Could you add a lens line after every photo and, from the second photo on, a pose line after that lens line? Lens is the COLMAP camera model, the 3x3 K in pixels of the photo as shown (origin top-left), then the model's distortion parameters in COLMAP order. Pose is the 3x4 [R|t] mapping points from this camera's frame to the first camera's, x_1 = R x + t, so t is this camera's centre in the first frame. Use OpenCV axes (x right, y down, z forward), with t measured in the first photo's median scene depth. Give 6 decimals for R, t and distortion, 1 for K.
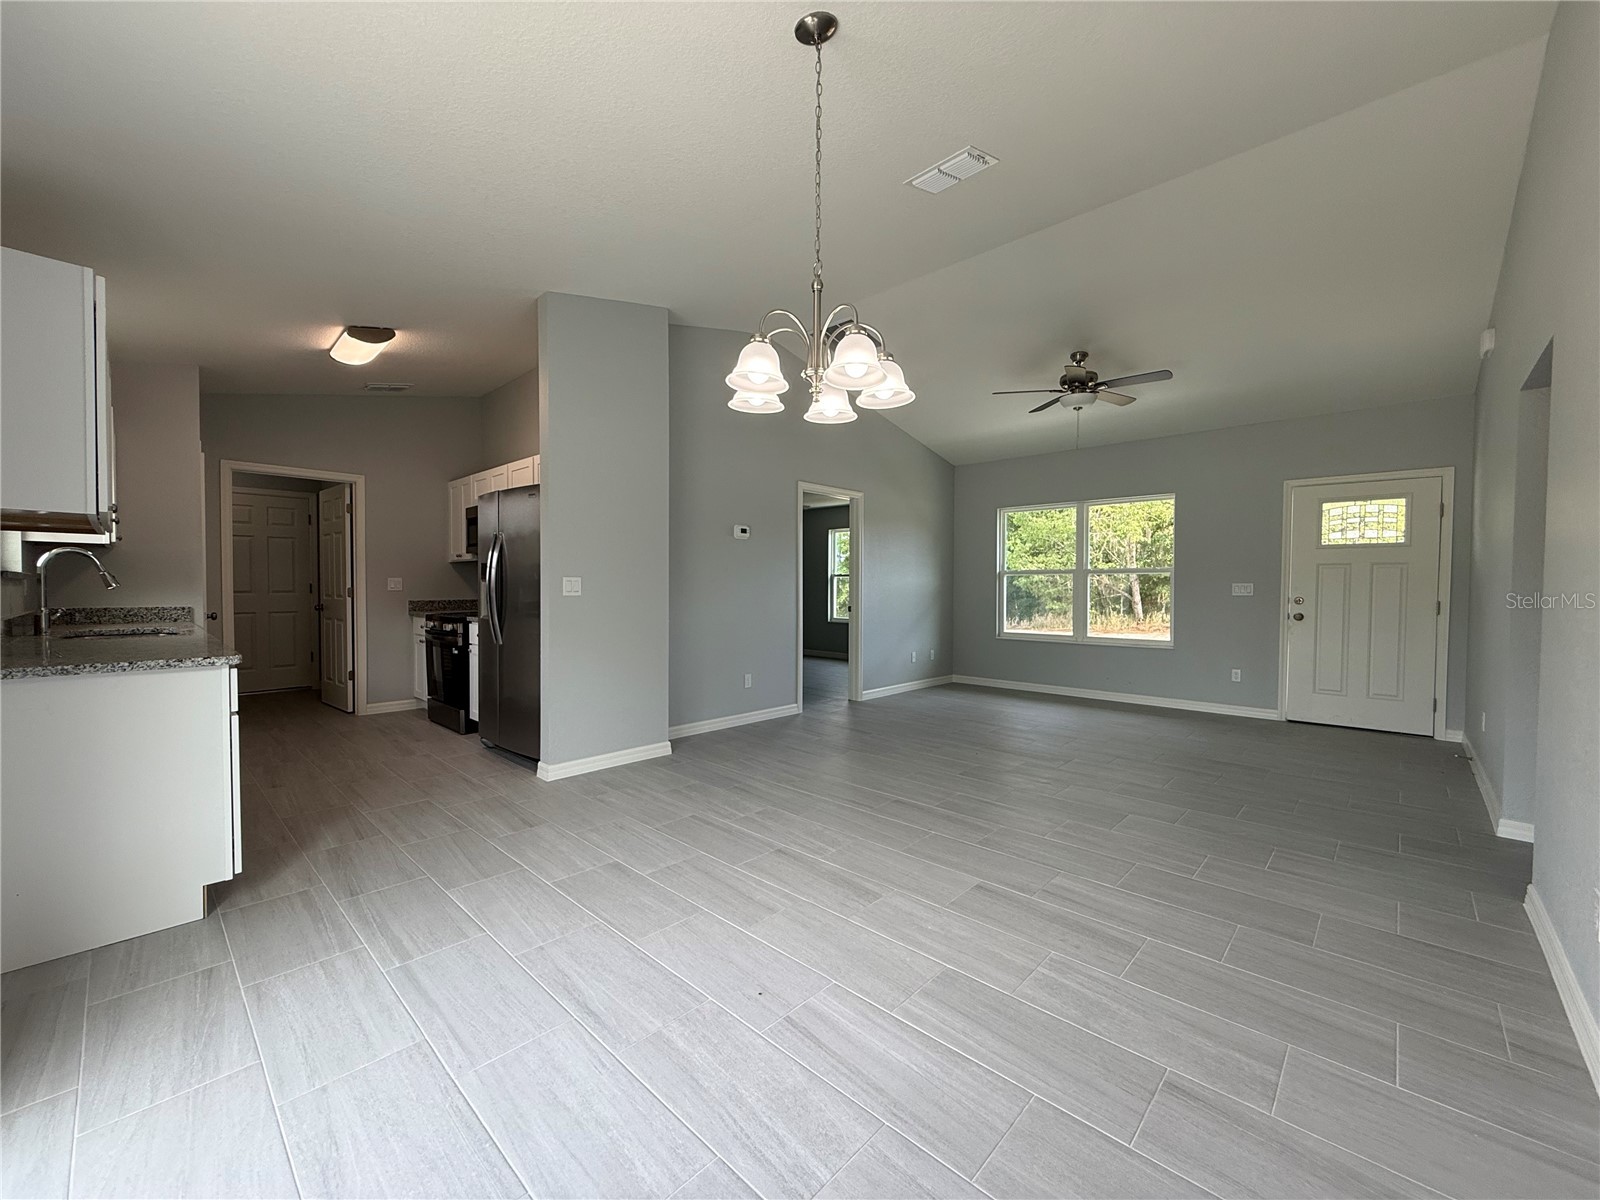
lens RADIAL K [[635.1, 0, 800.0], [0, 635.1, 600.0], [0, 0, 1]] dist [-0.001047, 0.000349]
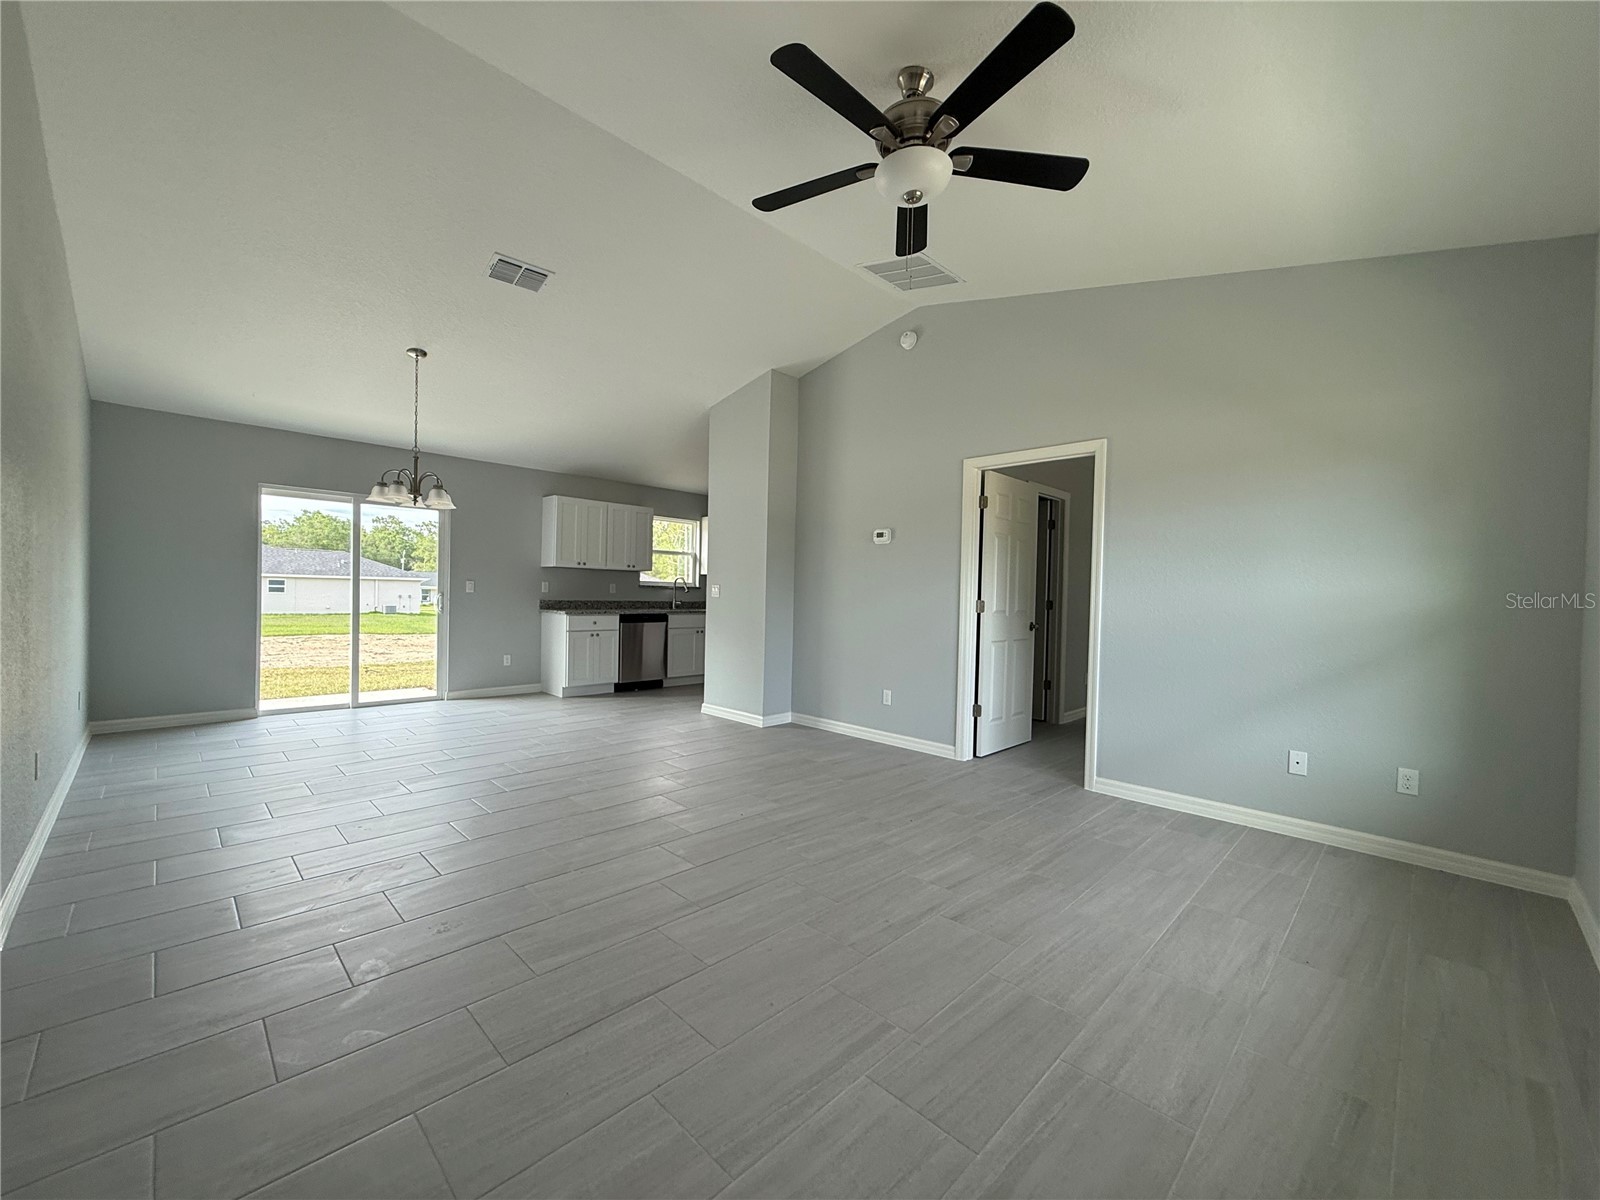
lens RADIAL K [[635.1, 0, 800.0], [0, 635.1, 600.0], [0, 0, 1]] dist [-0.001047, 0.000349]
pose [[-0.029589, 0.000614, -0.999562, 1.546232], [-0.044928, 0.998988, 0.001943, -0.016916], [0.998552, 0.044965, -0.029532, 1.655065]]
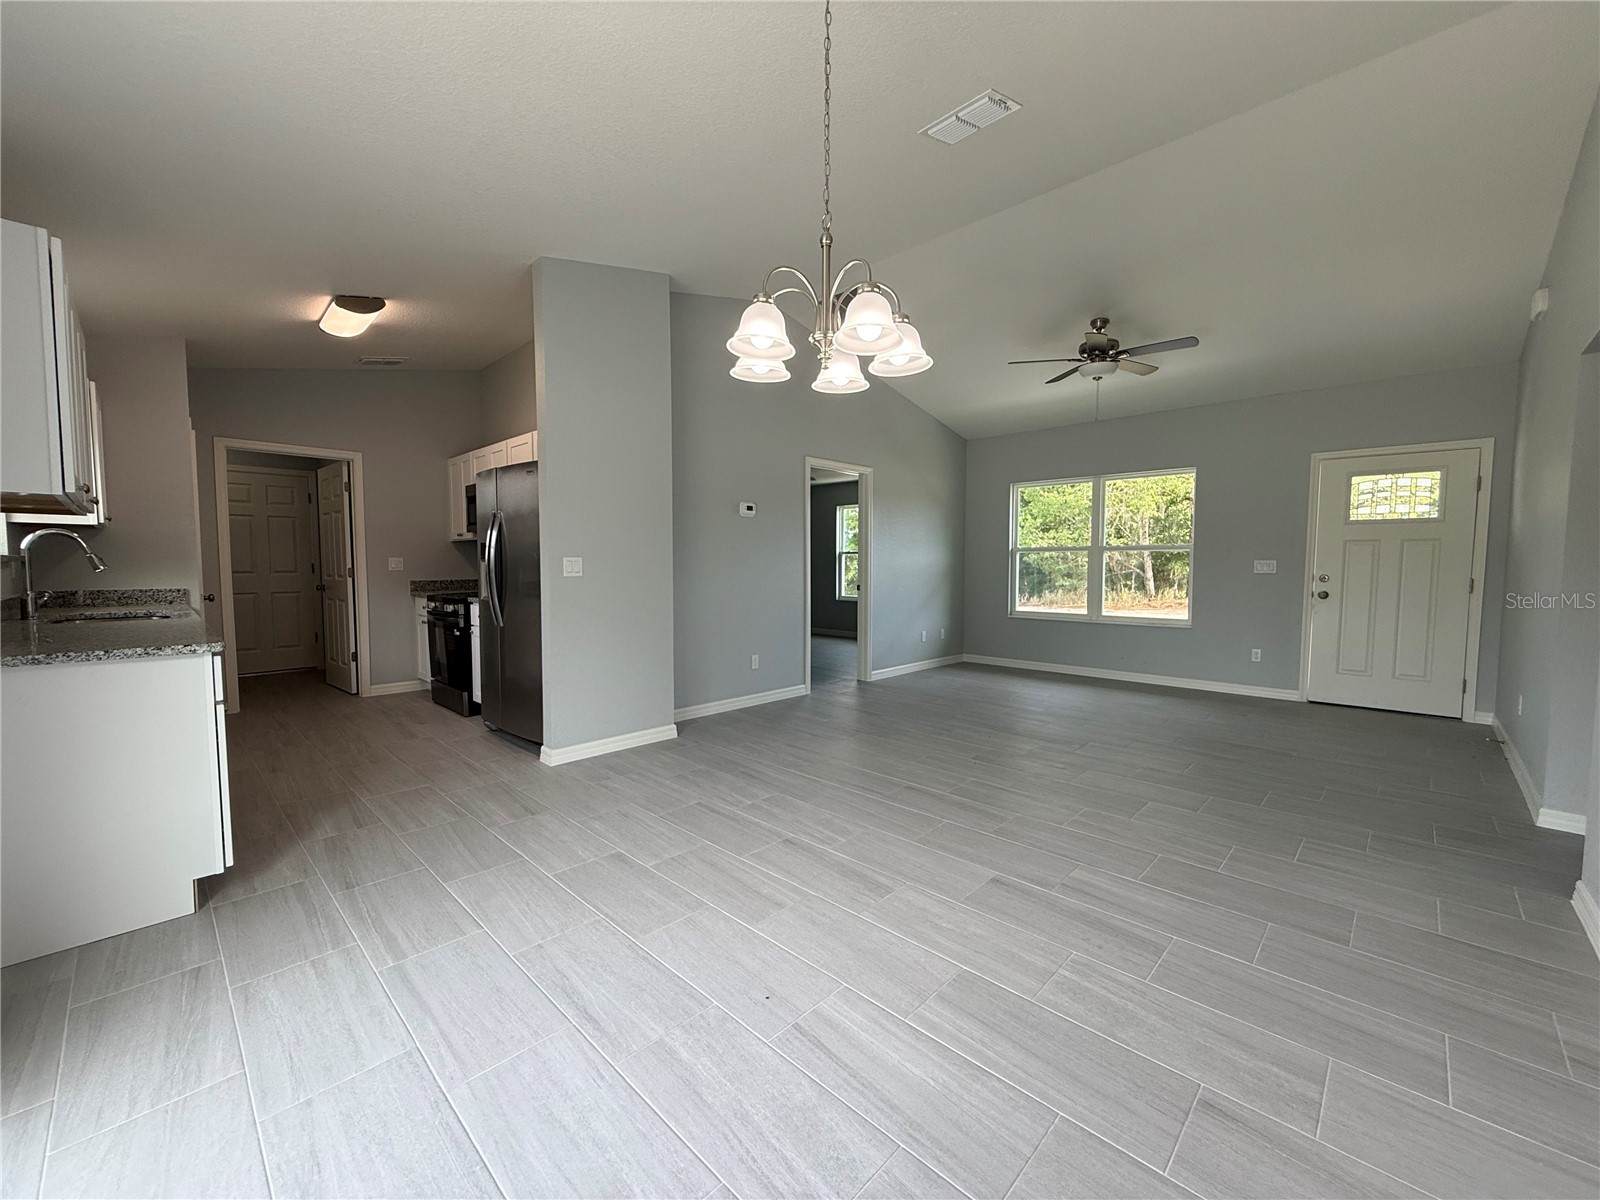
lens RADIAL K [[635.1, 0, 800.0], [0, 635.1, 600.0], [0, 0, 1]] dist [-0.001047, 0.000349]
pose [[0.999925, -0.002428, -0.011974, -0.000596], [0.002870, 0.999309, 0.037058, -0.007677], [0.011876, -0.037090, 0.999241, 0.045365]]
